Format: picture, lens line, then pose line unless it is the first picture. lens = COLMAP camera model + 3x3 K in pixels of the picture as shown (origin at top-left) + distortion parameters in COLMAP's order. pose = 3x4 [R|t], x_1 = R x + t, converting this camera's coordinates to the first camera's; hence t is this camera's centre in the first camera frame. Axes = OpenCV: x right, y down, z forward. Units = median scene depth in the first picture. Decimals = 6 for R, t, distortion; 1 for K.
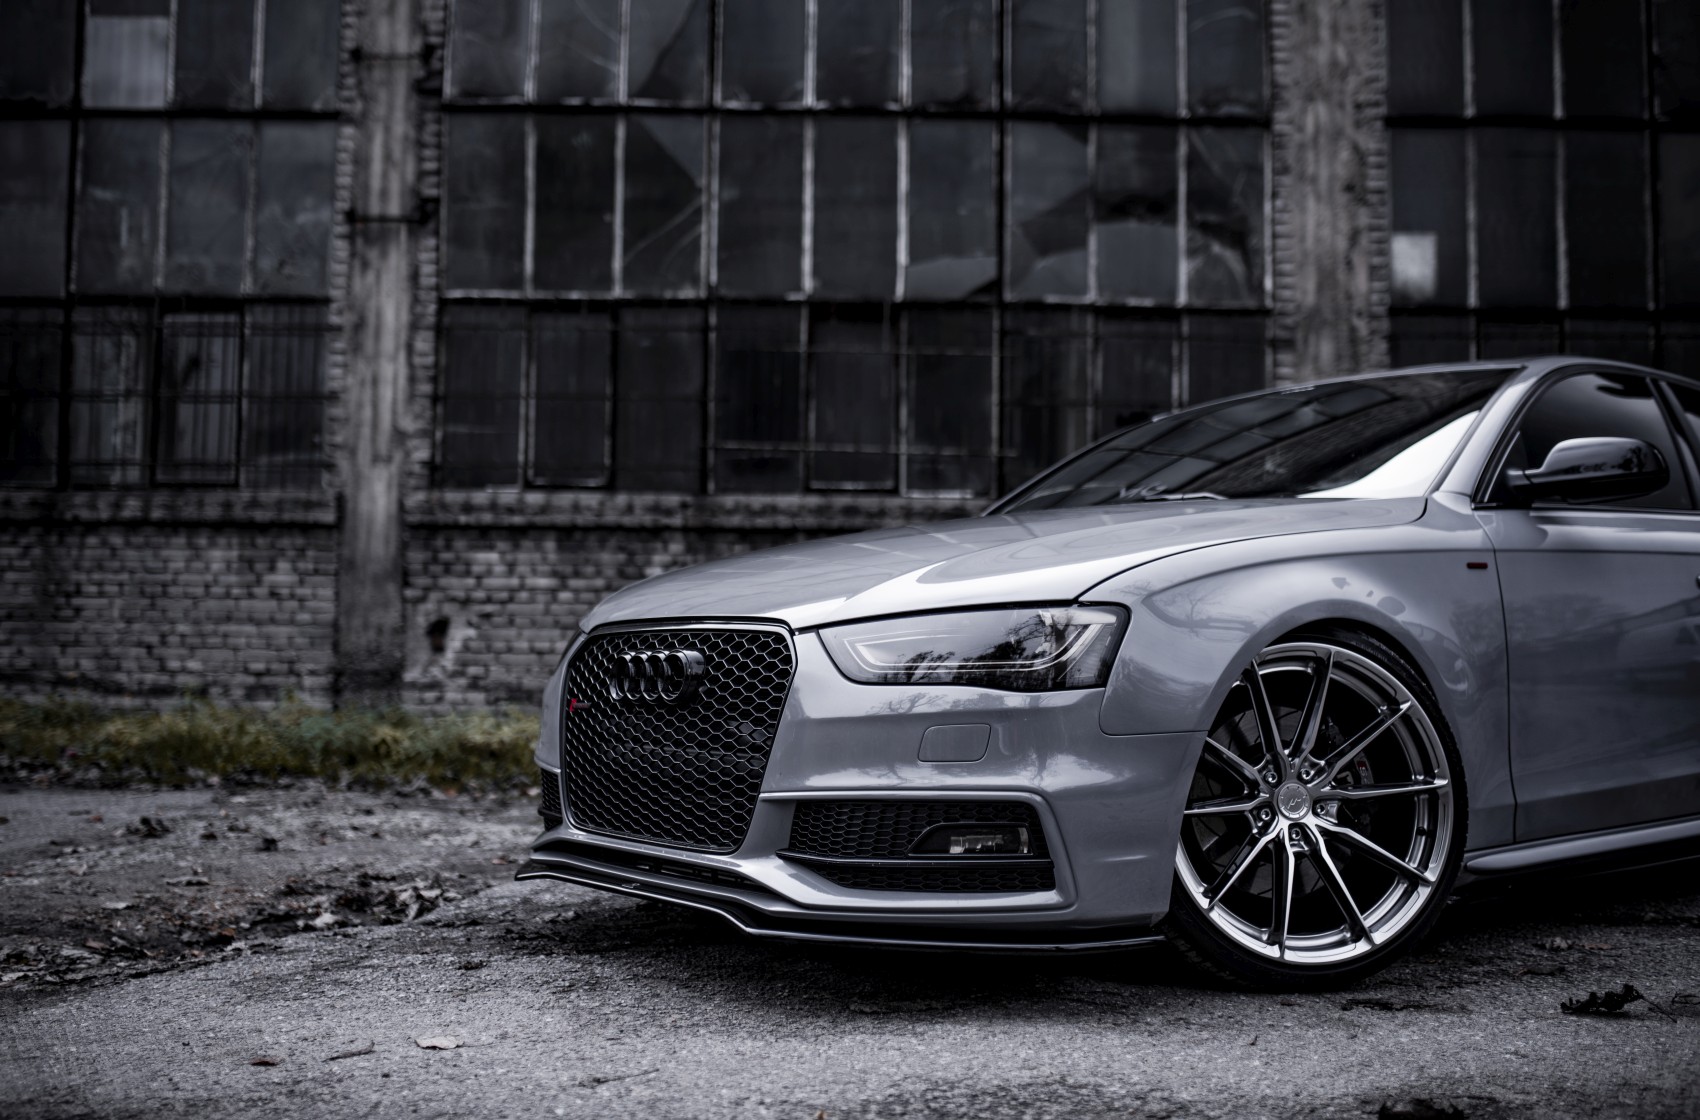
lens RADIAL K [[1654.7, 0, 847.7], [0, 1654.7, 543.7], [0, 0, 1]] dist [-0.071969, 0.125707]
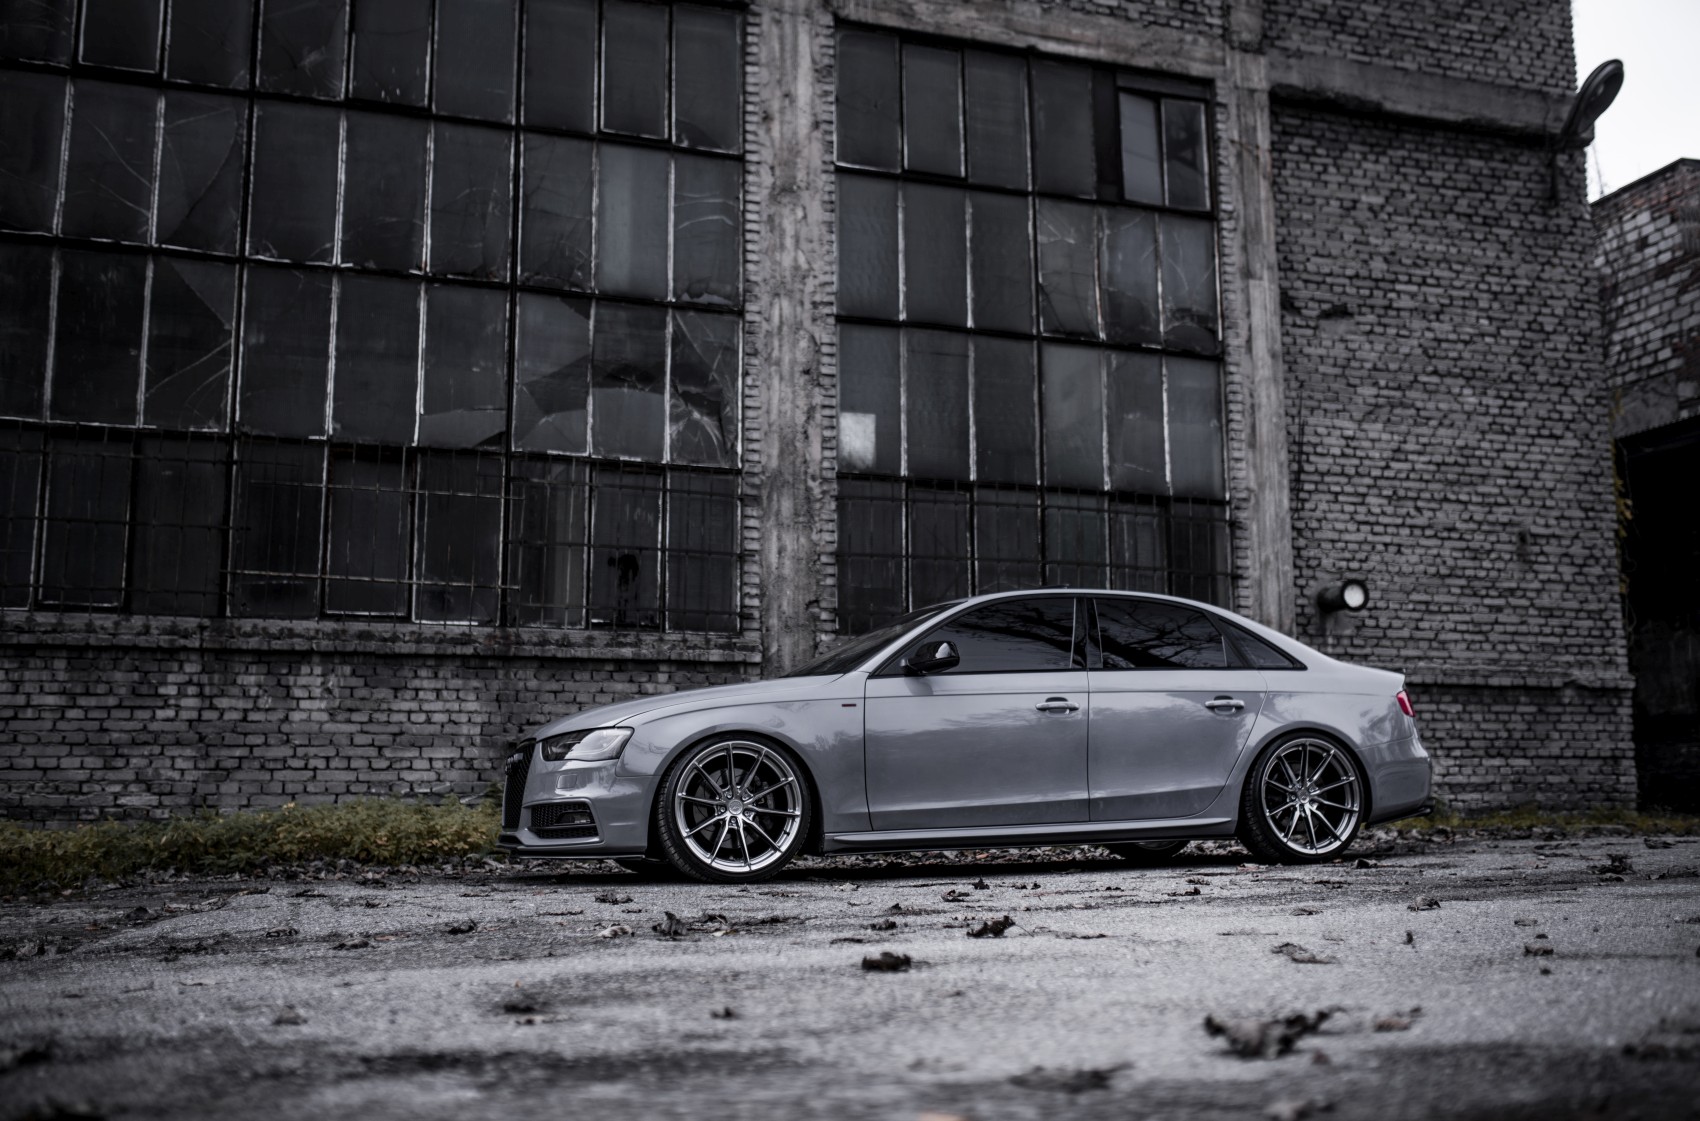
lens RADIAL K [[1617.6, 0, 854.5], [0, 1617.6, 558.0], [0, 0, 1]] dist [-0.063607, 0.093234]
pose [[0.942737, 0.032333, 0.331967, -0.047265], [-0.005779, 0.996724, -0.080668, 0.012539], [-0.333488, 0.074131, 0.939835, -0.104223]]
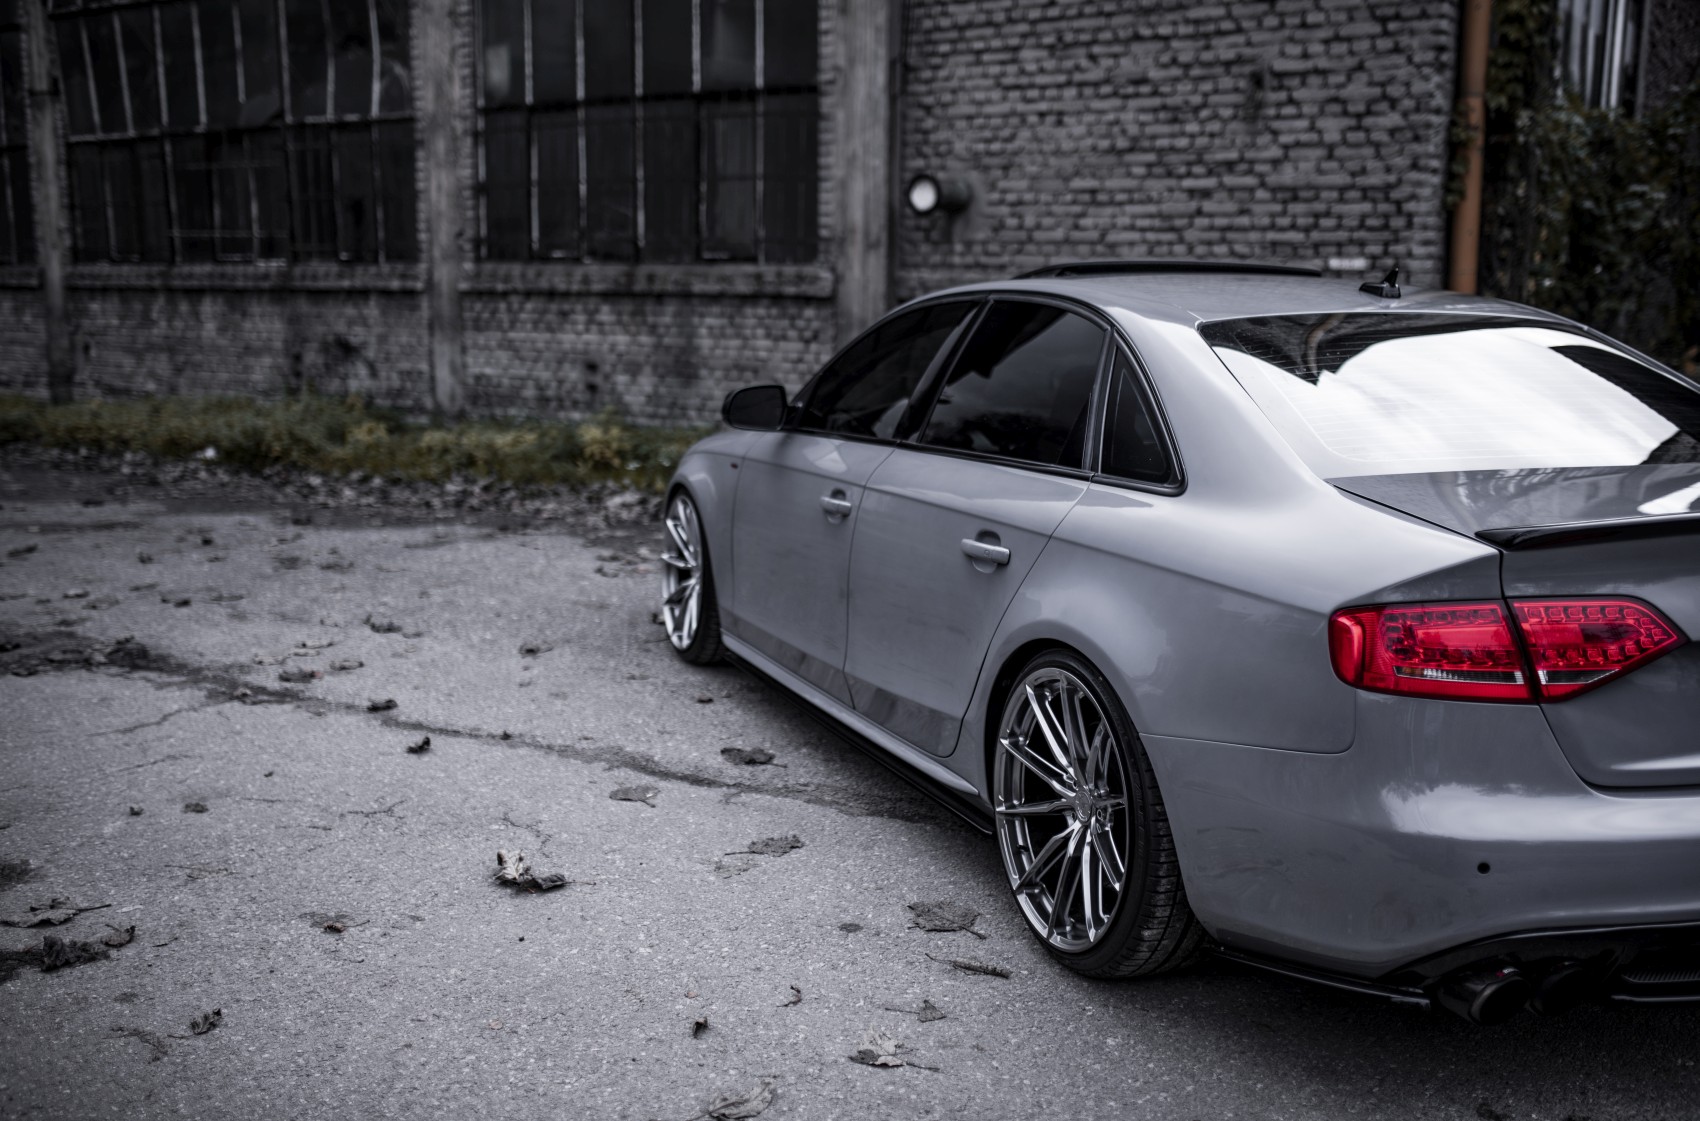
lens RADIAL K [[1617.6, 0, 854.5], [0, 1617.6, 558.0], [0, 0, 1]] dist [-0.063607, 0.093234]
pose [[0.834349, 0.086529, -0.544403, 1.296885], [0.043738, 0.974098, 0.221858, -0.068182], [0.549499, -0.208918, 0.808953, 0.075574]]
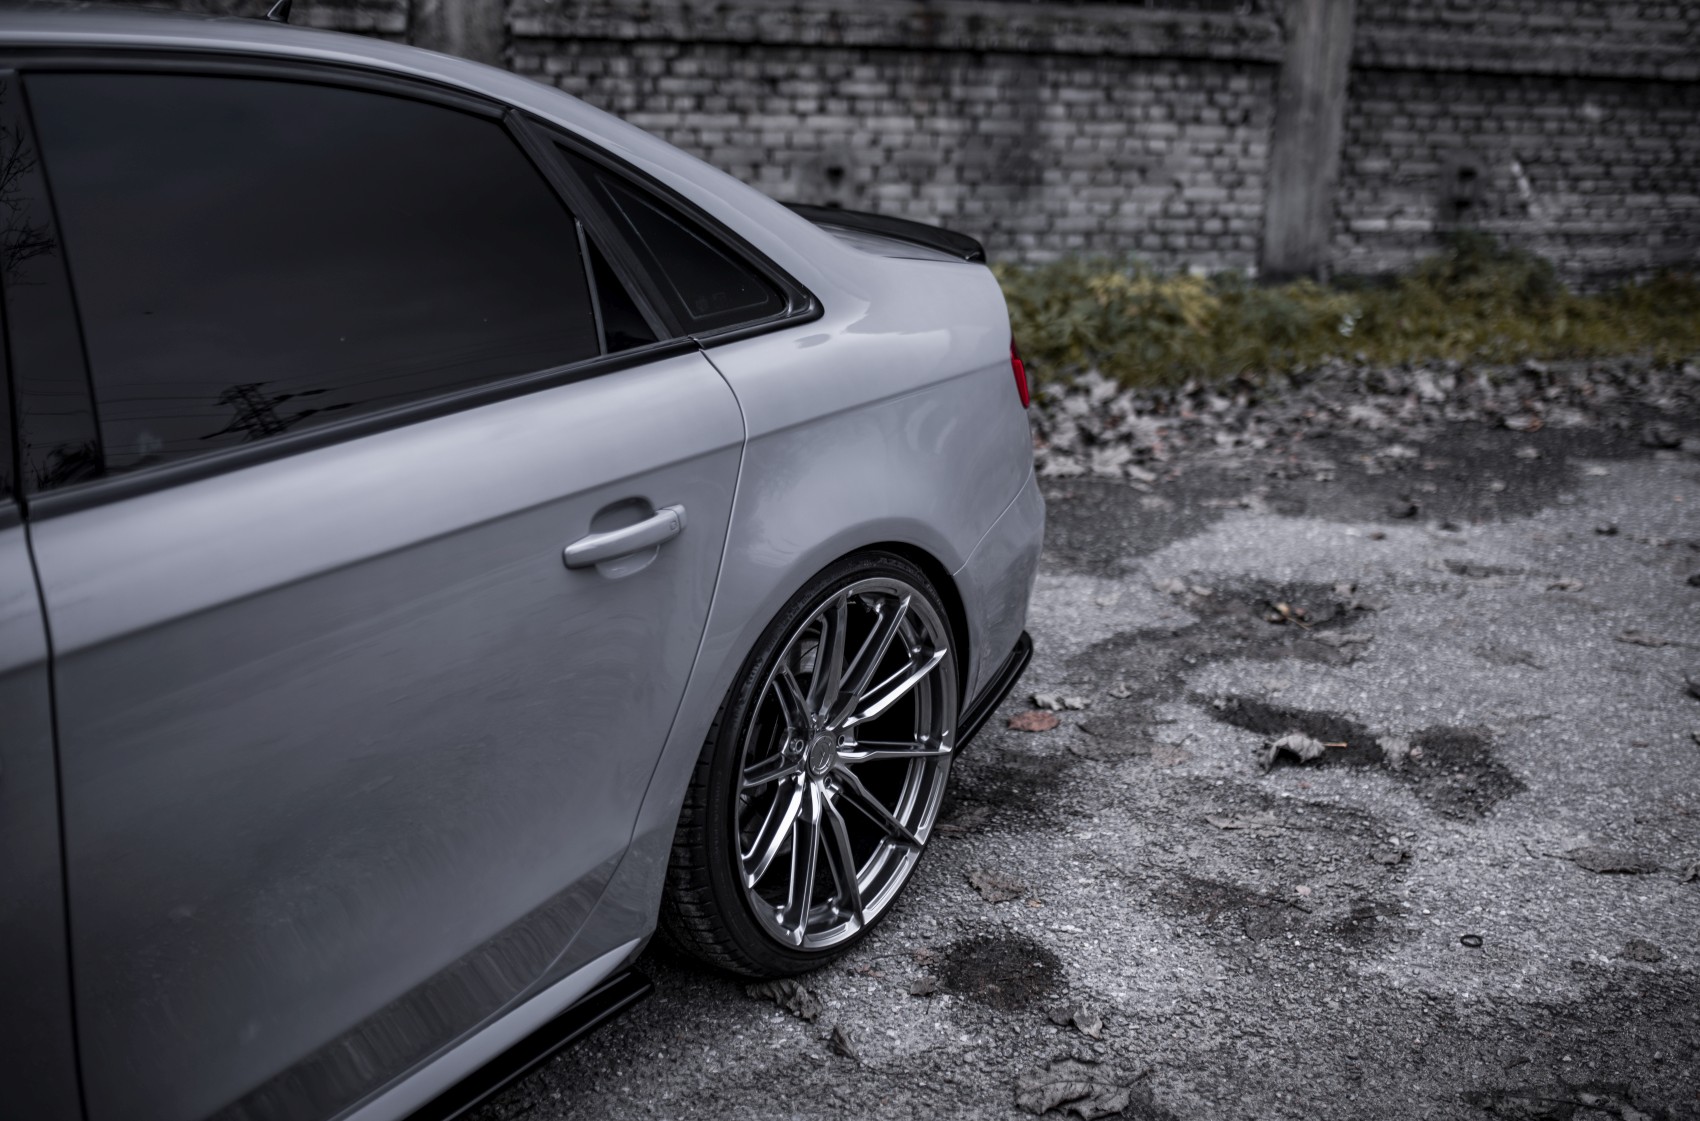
lens RADIAL K [[1713.2, 0, 883.4], [0, 1713.2, 554.4], [0, 0, 1]] dist [-0.055110, 0.073342]
pose [[0.952255, -0.073394, 0.296351, 0.233560], [-0.038926, 0.933565, 0.356287, -0.061182], [-0.302813, -0.350812, 0.886135, 0.238190]]
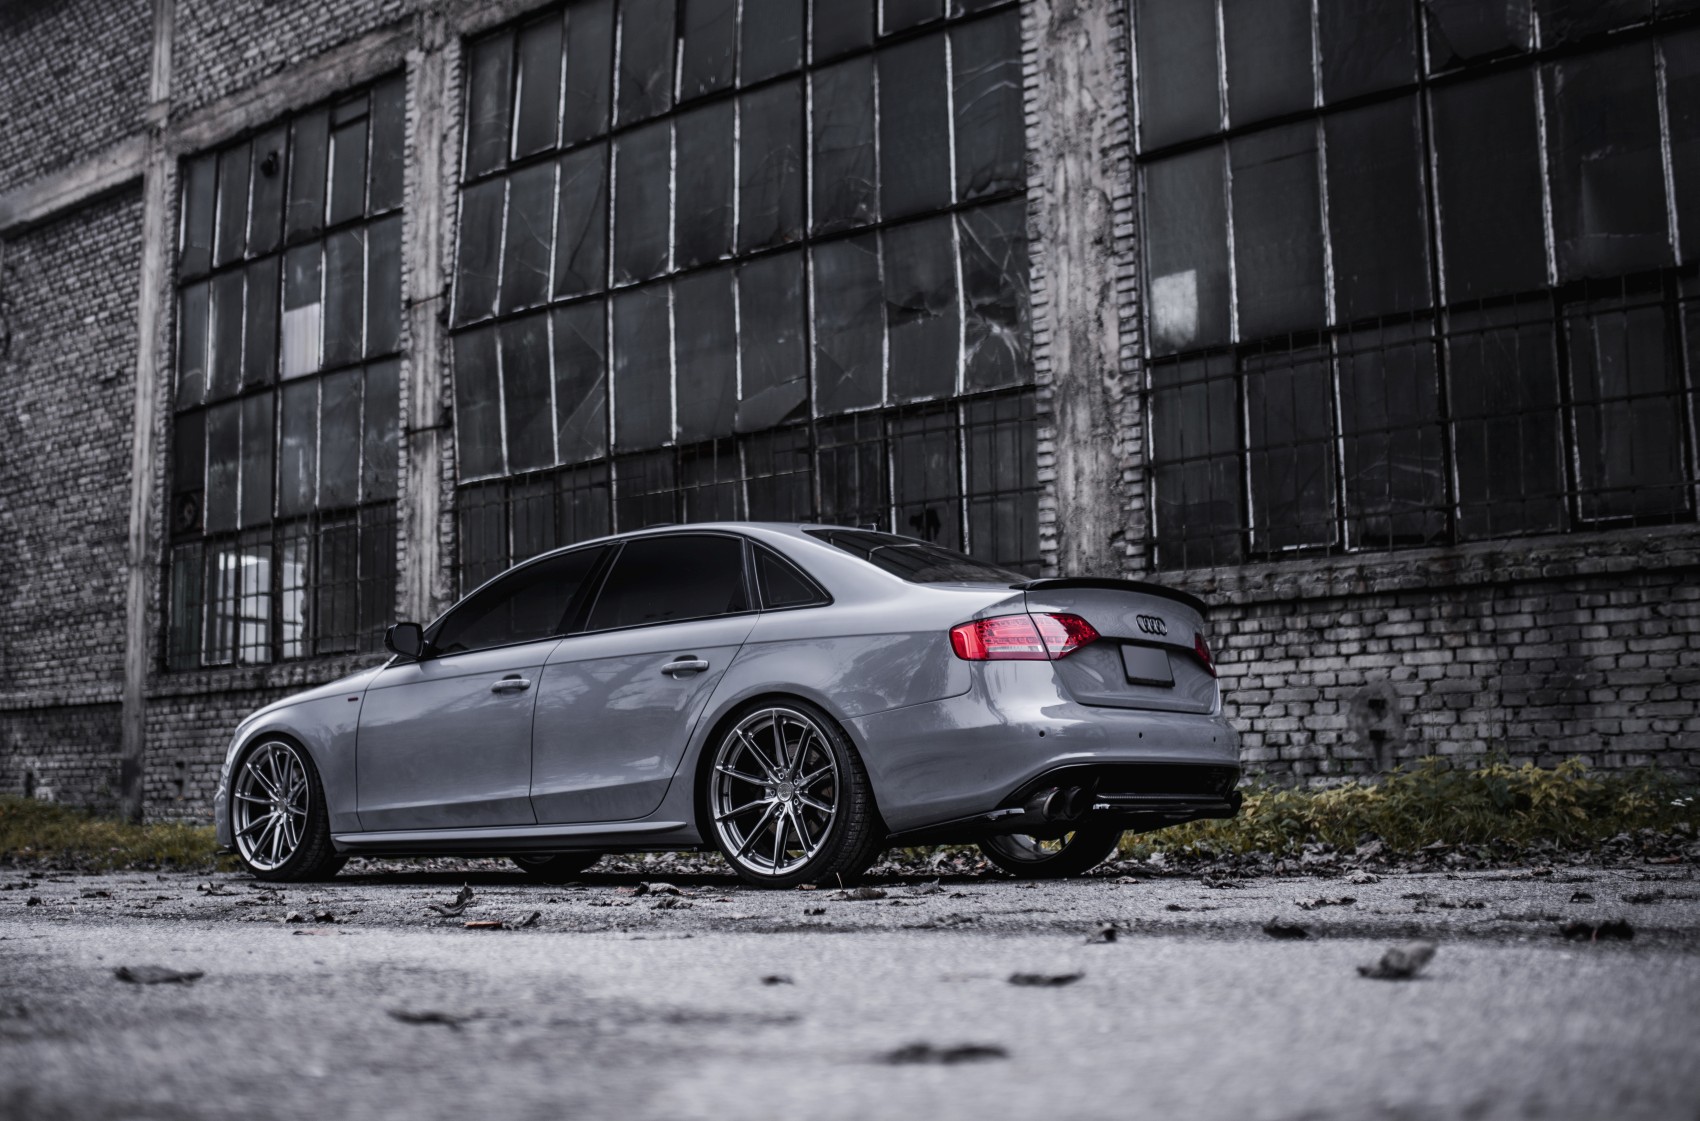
lens RADIAL K [[1713.2, 0, 883.4], [0, 1713.2, 554.4], [0, 0, 1]] dist [-0.055110, 0.073342]
pose [[0.812093, -0.108240, -0.573401, 0.749037], [0.074895, 0.993852, -0.081535, 0.029599], [0.578702, 0.023269, 0.815207, 0.147479]]
